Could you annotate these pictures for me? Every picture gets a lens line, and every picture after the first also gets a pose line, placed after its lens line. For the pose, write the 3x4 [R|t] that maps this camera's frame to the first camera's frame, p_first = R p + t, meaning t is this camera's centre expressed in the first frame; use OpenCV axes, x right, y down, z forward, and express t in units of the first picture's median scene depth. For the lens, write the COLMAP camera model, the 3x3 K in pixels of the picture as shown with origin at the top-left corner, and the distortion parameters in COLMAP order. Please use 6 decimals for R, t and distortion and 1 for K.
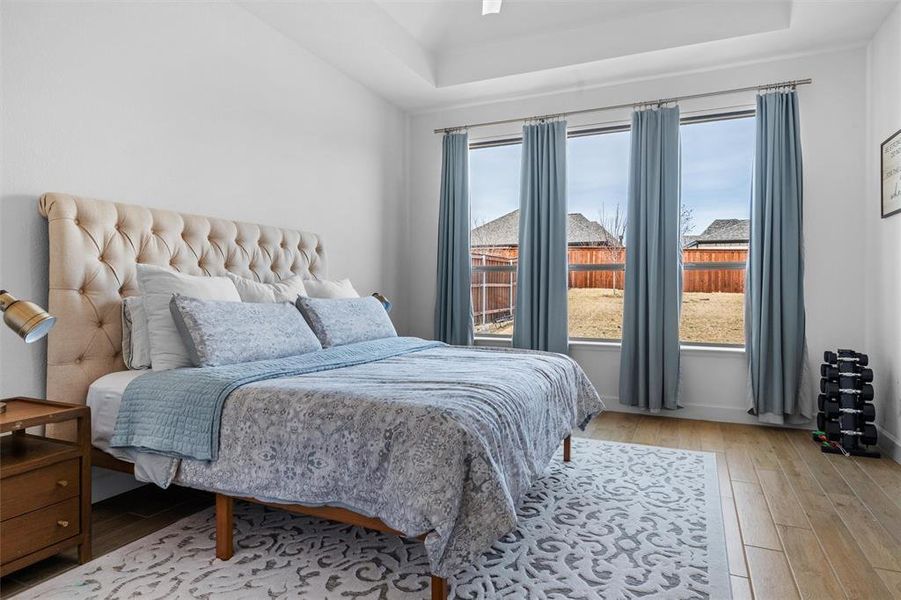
lens RADIAL K [[540.0, 0, 443.0], [0, 540.0, 295.3], [0, 0, 1]] dist [0.003971, 0.000908]
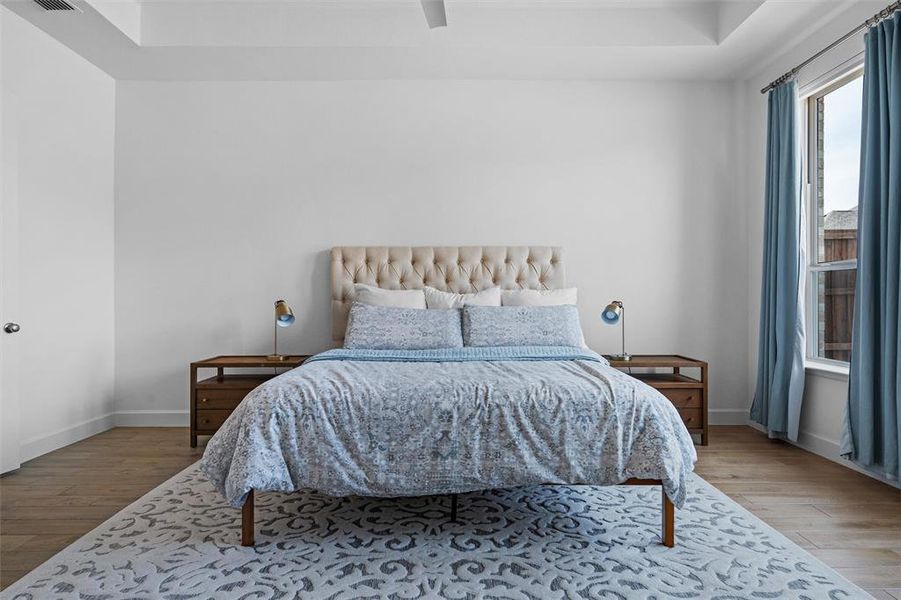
lens RADIAL K [[476.5, 0, 442.1], [0, 476.5, 302.6], [0, 0, 1]] dist [0.001314, 0.002365]
pose [[0.418537, 0.002768, -0.908195, 0.828306], [-0.003394, 0.999993, 0.001484, -0.003519], [0.908193, 0.002462, 0.418544, 0.602720]]
